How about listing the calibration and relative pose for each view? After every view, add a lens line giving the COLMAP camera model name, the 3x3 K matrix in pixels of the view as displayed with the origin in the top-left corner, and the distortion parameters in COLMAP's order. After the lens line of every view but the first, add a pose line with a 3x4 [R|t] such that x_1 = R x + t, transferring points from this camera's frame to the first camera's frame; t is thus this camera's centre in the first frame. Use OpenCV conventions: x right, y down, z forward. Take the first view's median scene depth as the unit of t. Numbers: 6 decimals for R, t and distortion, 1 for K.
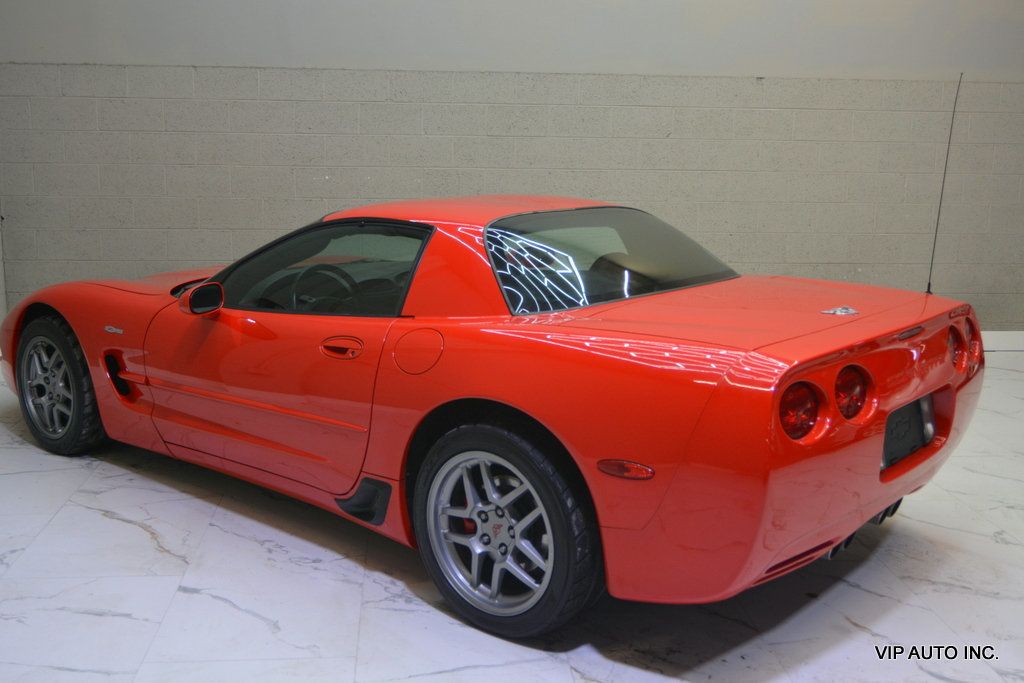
lens RADIAL K [[1077.2, 0, 512.0], [0, 1077.2, 341.5], [0, 0, 1]] dist [-0.008431, -0.017988]
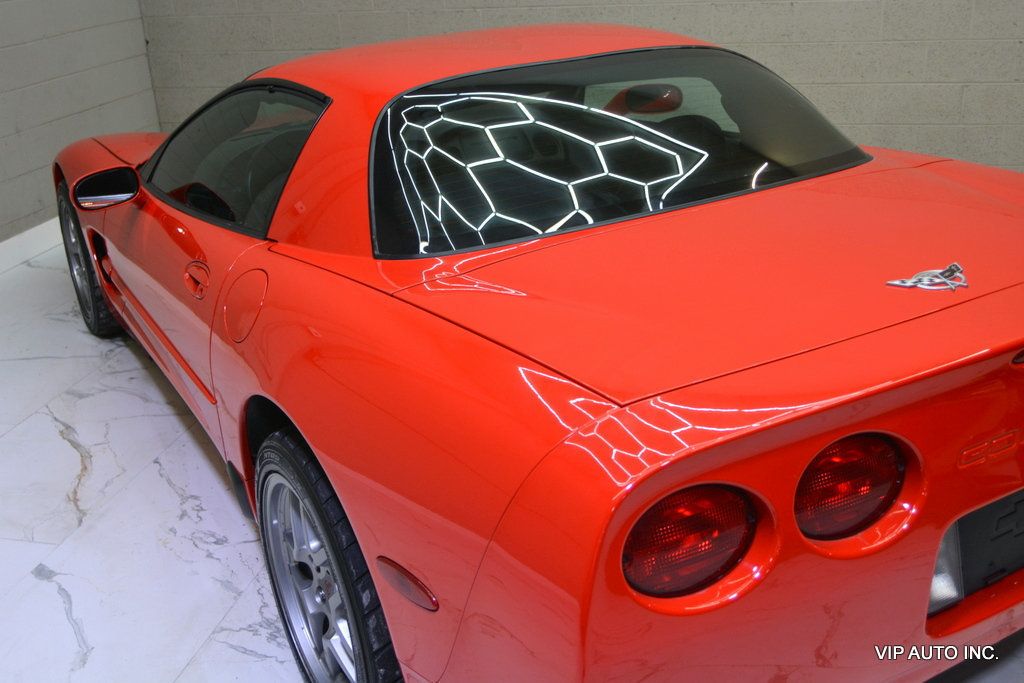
lens RADIAL K [[1053.0, 0, 512.0], [0, 1053.0, 341.5], [0, 0, 1]] dist [-0.002071, -0.004117]
pose [[0.942088, 0.073823, -0.327140, 0.233728], [-0.004990, 0.978449, 0.206429, -0.086491], [0.335329, -0.192842, 0.922153, 0.372081]]
